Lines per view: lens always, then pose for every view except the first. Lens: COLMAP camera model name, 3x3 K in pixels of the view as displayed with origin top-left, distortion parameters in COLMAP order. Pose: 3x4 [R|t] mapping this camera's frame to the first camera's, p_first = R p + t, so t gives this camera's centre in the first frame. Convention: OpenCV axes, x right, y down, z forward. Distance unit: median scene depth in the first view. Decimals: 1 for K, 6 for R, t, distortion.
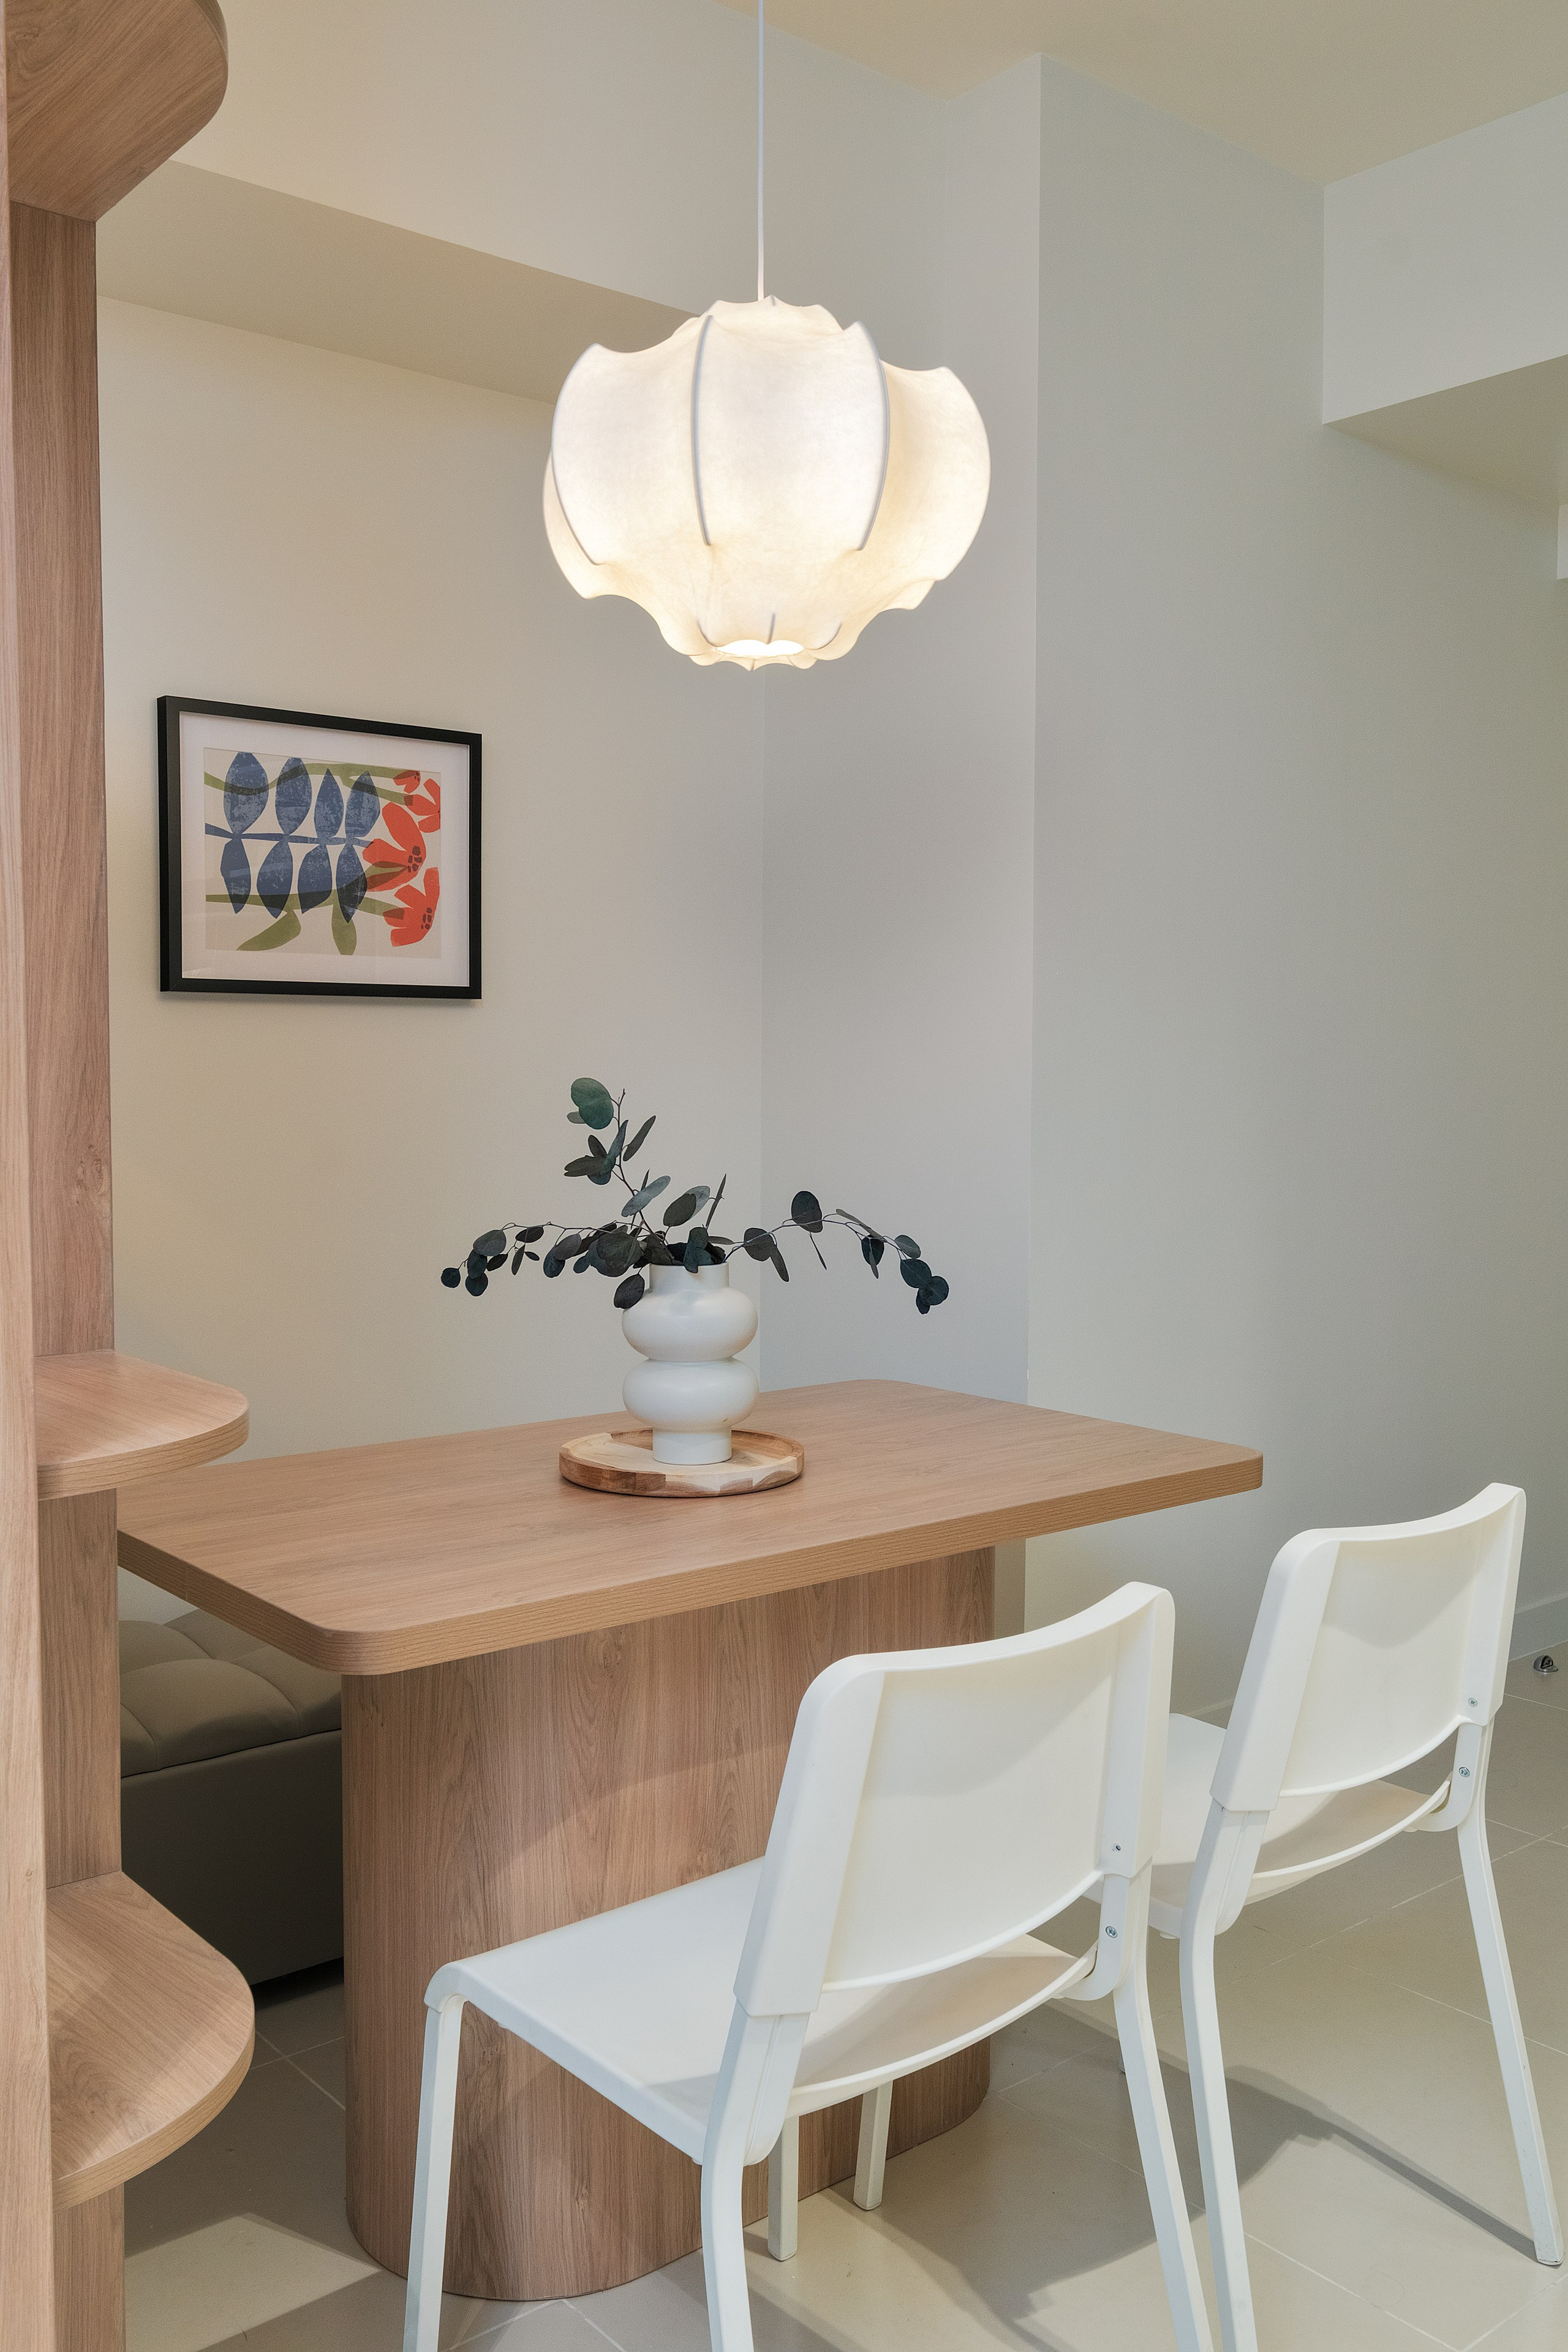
lens RADIAL K [[2019.5, 0, 762.3], [0, 2019.5, 1168.0], [0, 0, 1]] dist [-0.014973, 0.046906]
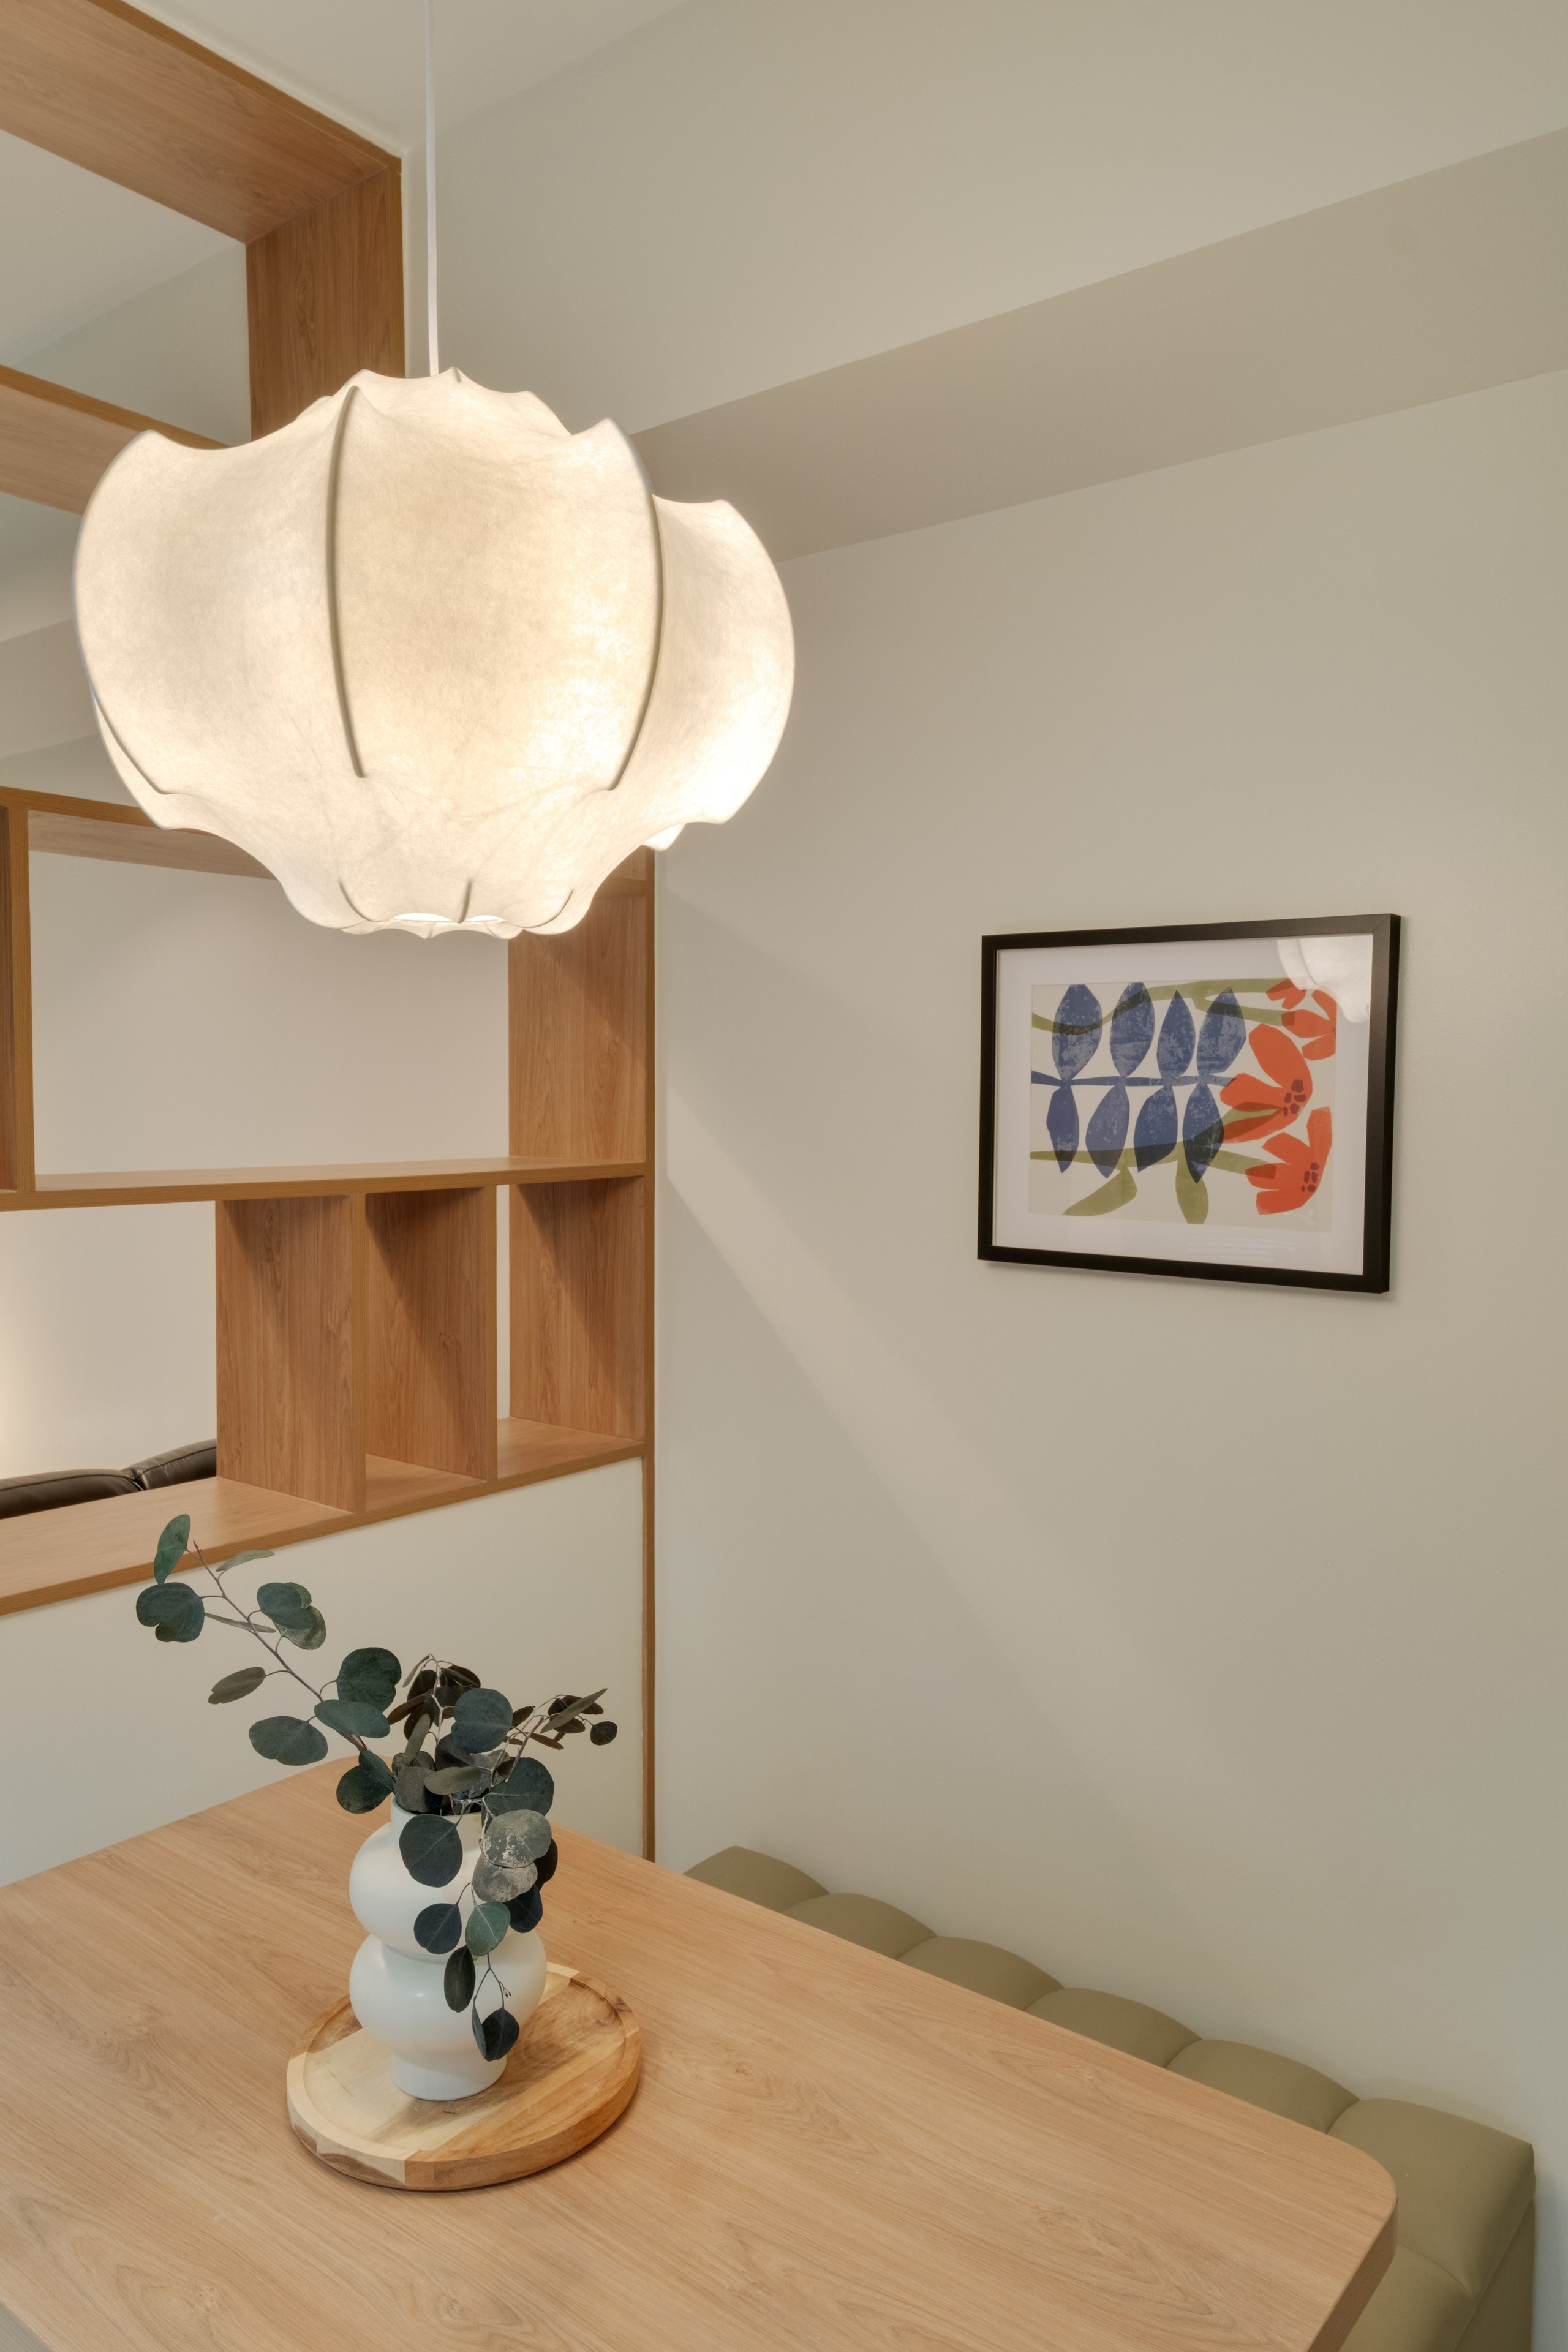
lens RADIAL K [[1641.6, 0, 715.6], [0, 1641.6, 1181.6], [0, 0, 1]] dist [-0.002455, 0.012579]
pose [[0.211762, 0.057057, -0.975654, 0.389346], [-0.055126, 0.997402, 0.046364, -0.145857], [0.975765, 0.043966, 0.214357, 0.701856]]
